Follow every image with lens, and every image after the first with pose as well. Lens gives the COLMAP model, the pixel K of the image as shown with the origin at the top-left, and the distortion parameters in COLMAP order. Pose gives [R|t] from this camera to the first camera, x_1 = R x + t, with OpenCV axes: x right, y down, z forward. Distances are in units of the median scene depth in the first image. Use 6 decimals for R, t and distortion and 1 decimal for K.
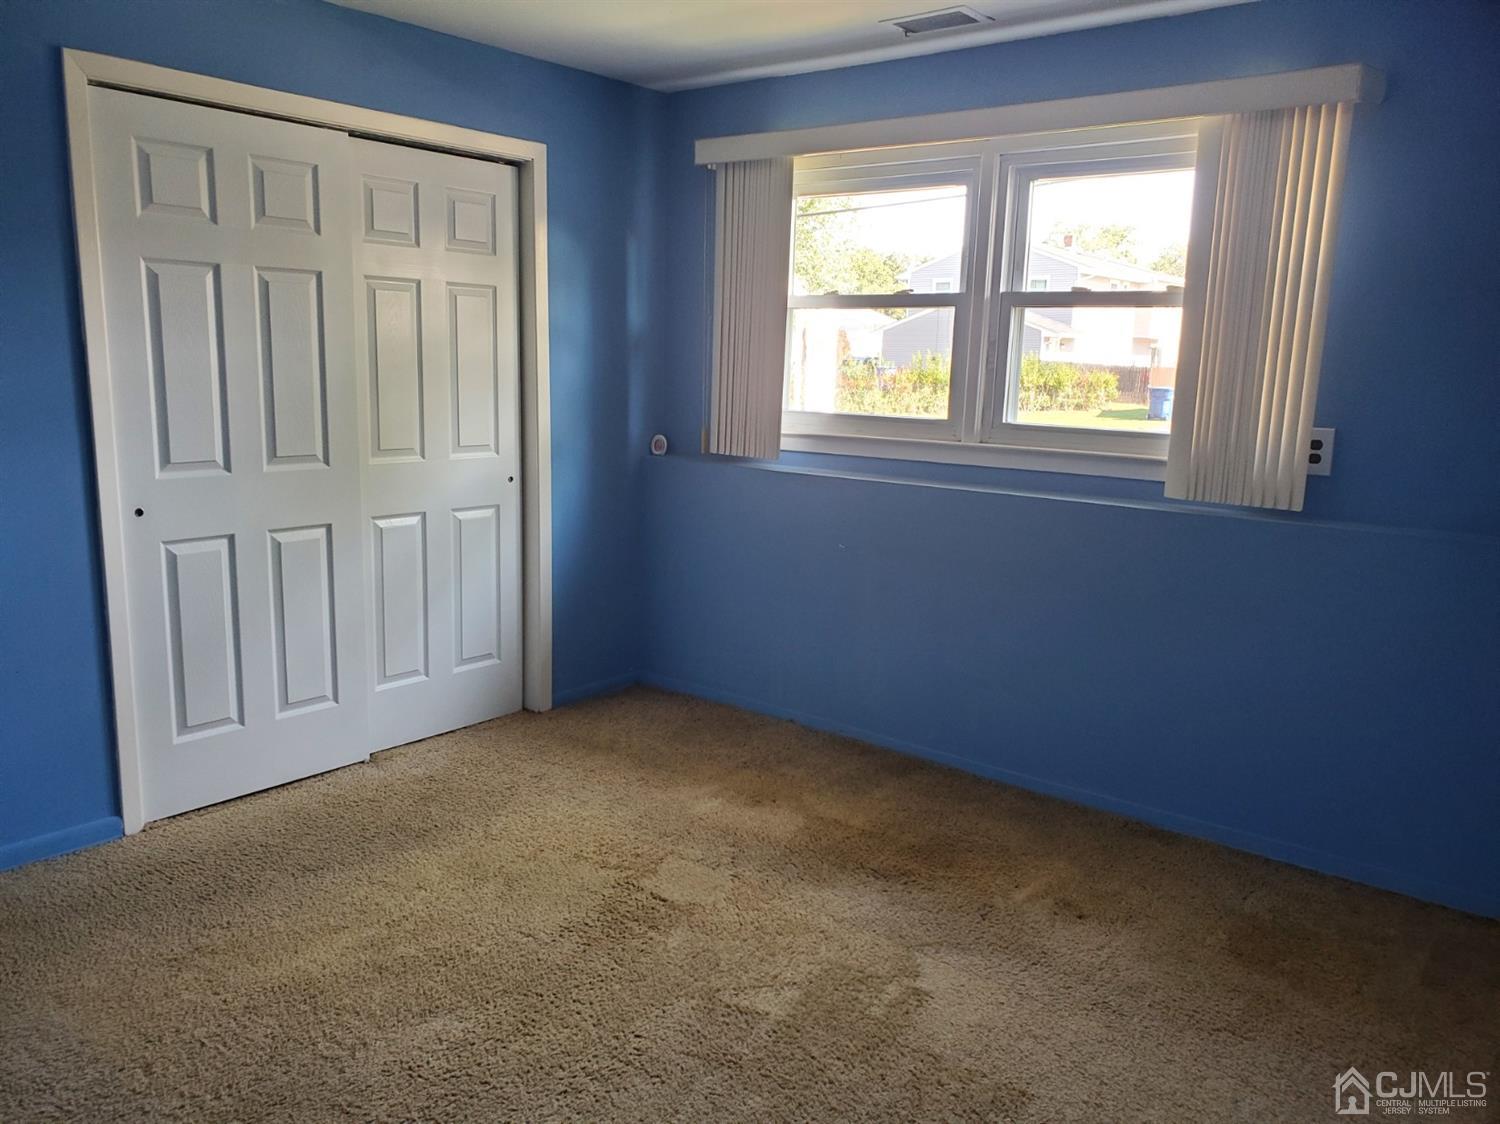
lens RADIAL K [[1140.8, 0, 749.0], [0, 1140.8, 563.1], [0, 0, 1]] dist [0.010892, -0.012219]
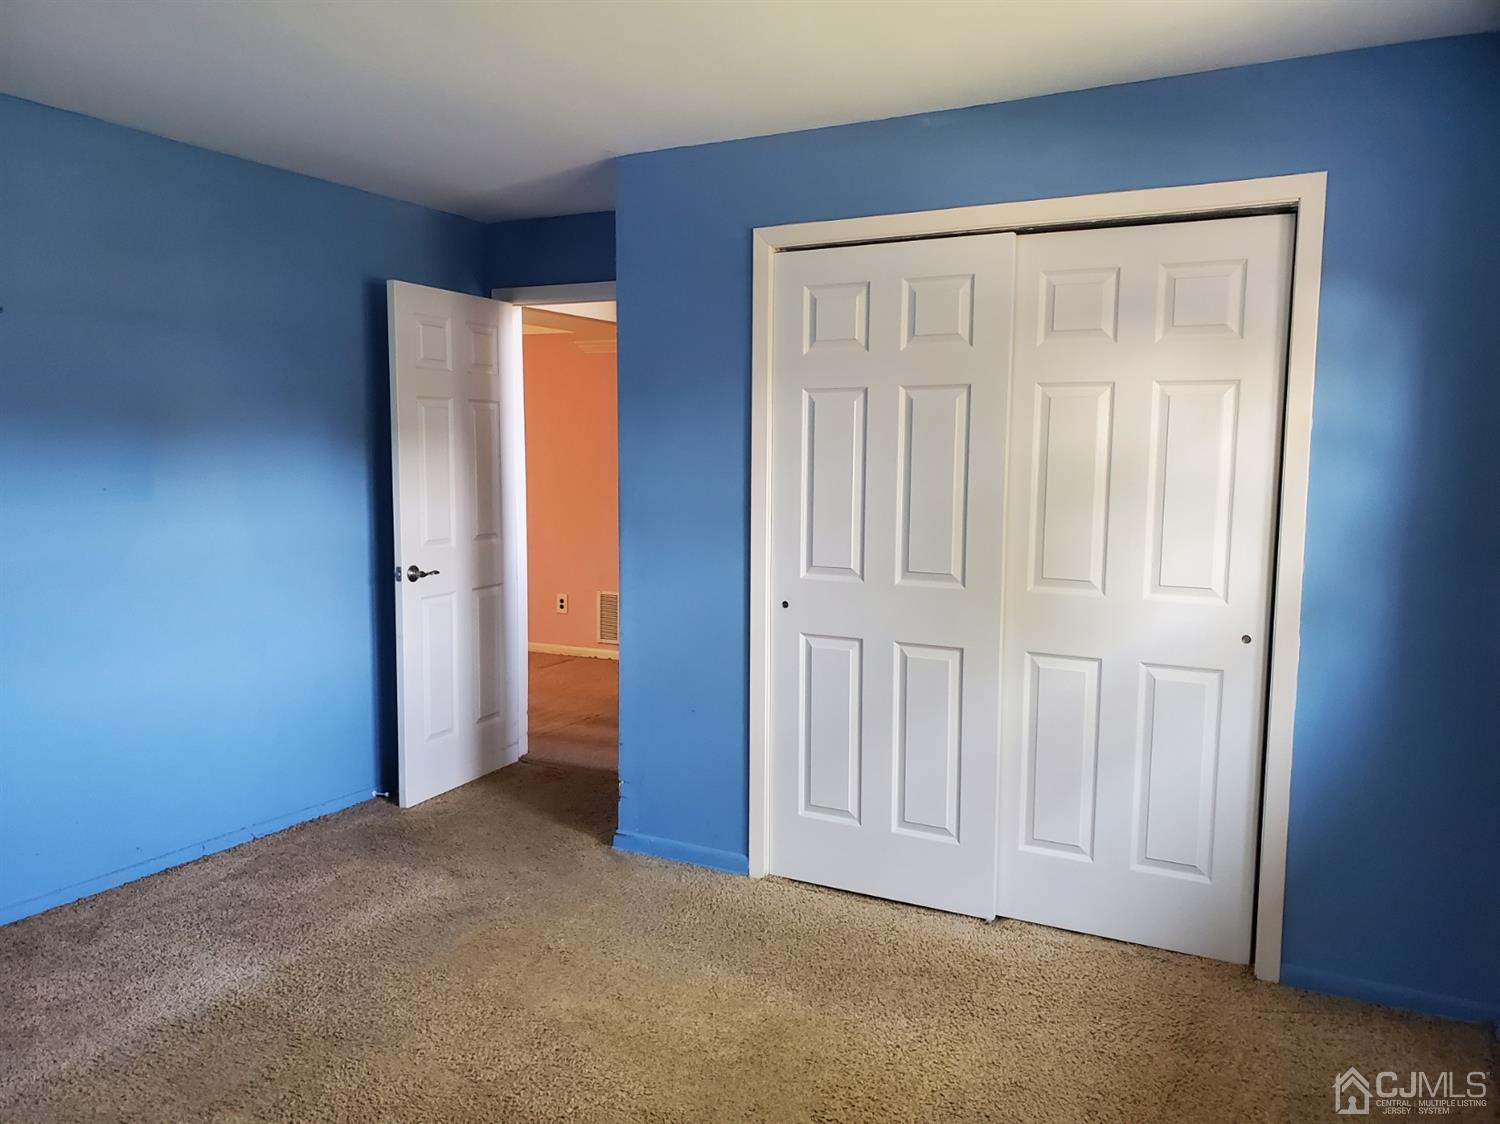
lens RADIAL K [[1140.8, 0, 748.4], [0, 1140.8, 563.2], [0, 0, 1]] dist [0.010892, -0.012219]
pose [[0.188300, 0.069292, -0.979664, 0.503609], [-0.182476, 0.982607, 0.034427, -0.101268], [0.965011, 0.172283, 0.197669, 0.622739]]
